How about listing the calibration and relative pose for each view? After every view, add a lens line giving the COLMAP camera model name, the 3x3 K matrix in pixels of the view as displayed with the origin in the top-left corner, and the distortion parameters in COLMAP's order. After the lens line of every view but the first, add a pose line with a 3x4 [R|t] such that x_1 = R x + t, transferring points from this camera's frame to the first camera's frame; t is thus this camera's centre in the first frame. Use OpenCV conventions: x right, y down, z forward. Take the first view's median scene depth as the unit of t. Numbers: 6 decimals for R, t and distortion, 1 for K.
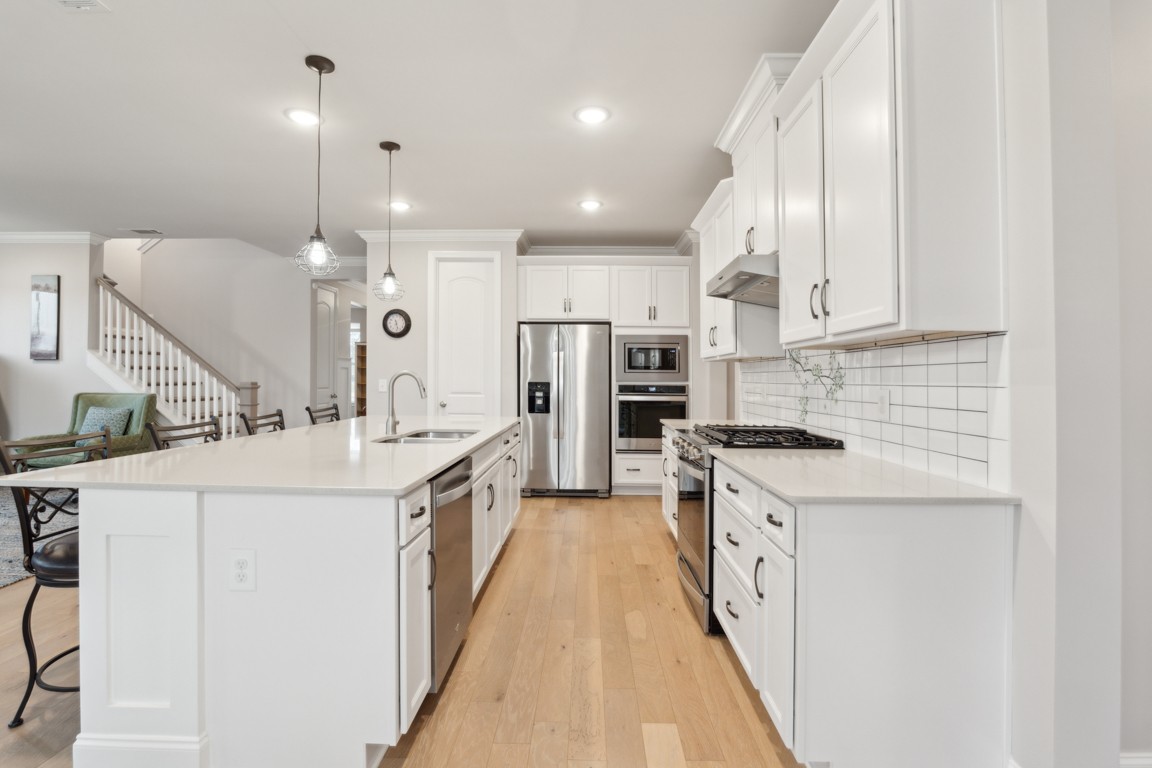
lens RADIAL K [[528.5, 0, 572.9], [0, 528.5, 374.5], [0, 0, 1]] dist [-0.022506, -0.000364]
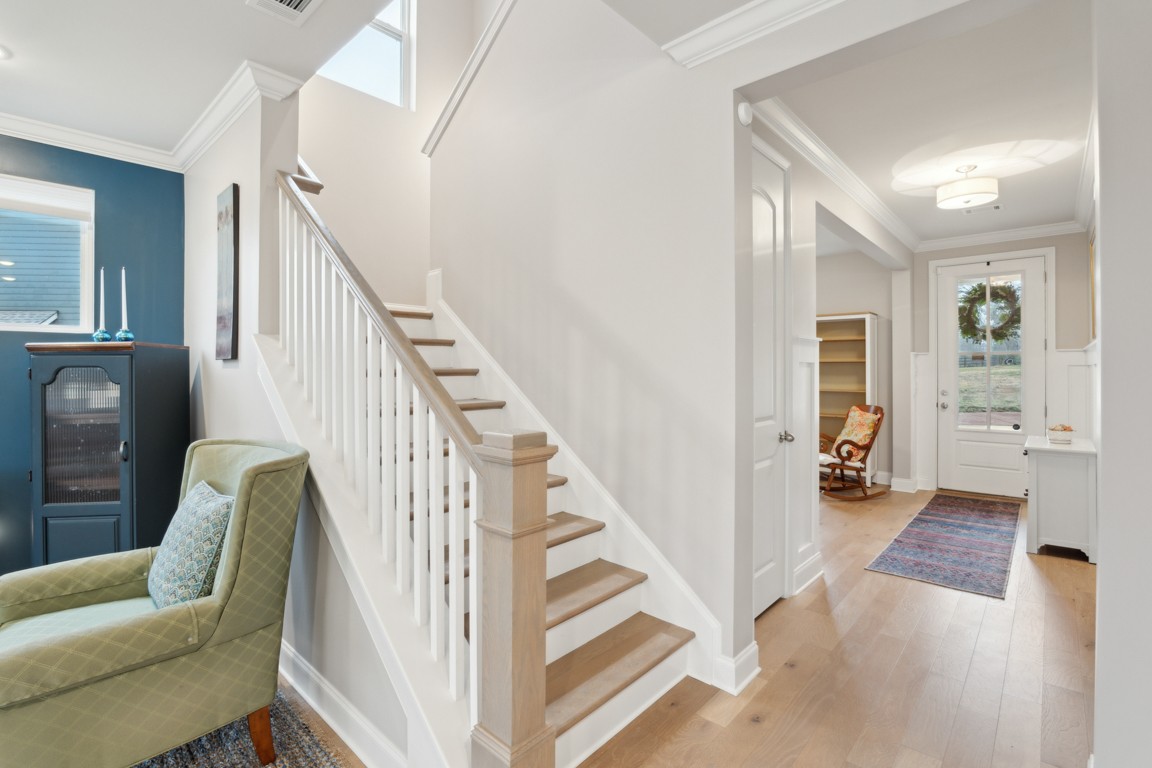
lens RADIAL K [[528.5, 0, 580.4], [0, 528.5, 369.6], [0, 0, 1]] dist [-0.022506, -0.000364]
pose [[0.760894, -0.011666, -0.648771, -0.456212], [0.013603, 0.999905, -0.002026, -0.014774], [0.648734, -0.007284, 0.760981, 0.871105]]
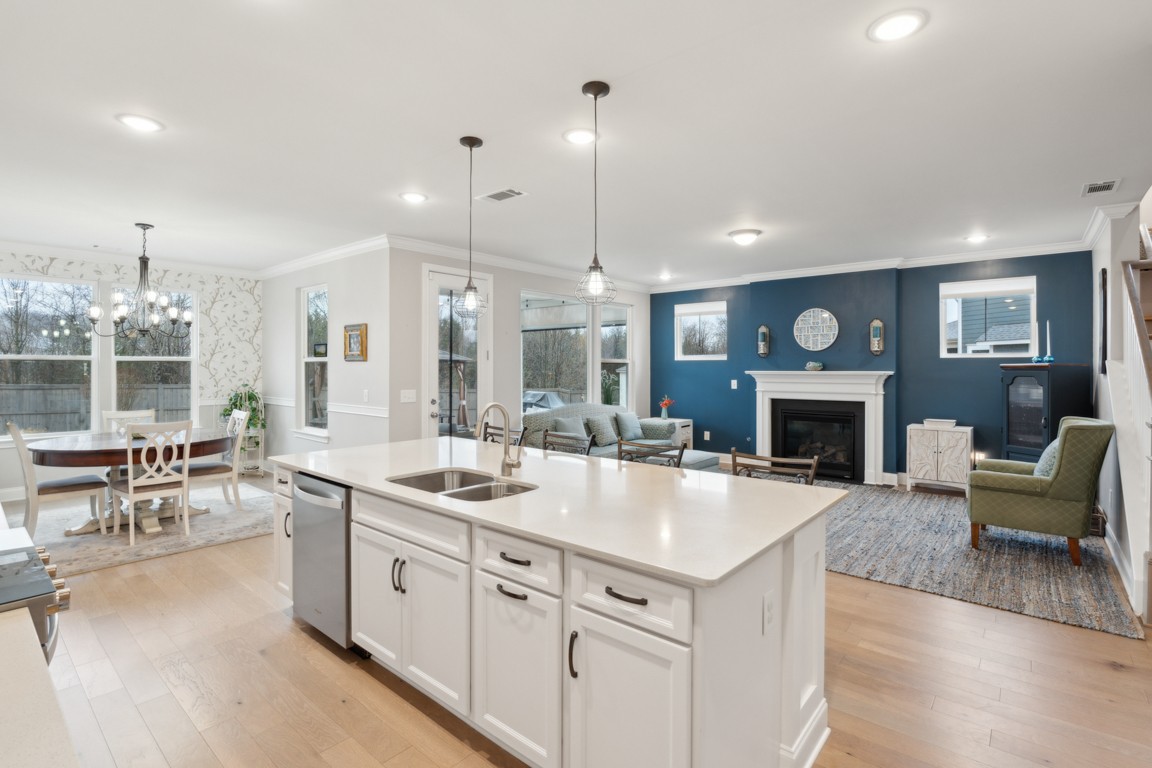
lens RADIAL K [[542.6, 0, 581.0], [0, 542.6, 370.0], [0, 0, 1]] dist [-0.024703, 0.003787]
pose [[-0.623844, -0.007313, -0.781515, 0.152229], [-0.000970, 0.999963, -0.008583, -0.028278], [0.781548, -0.004597, -0.623828, 0.914219]]
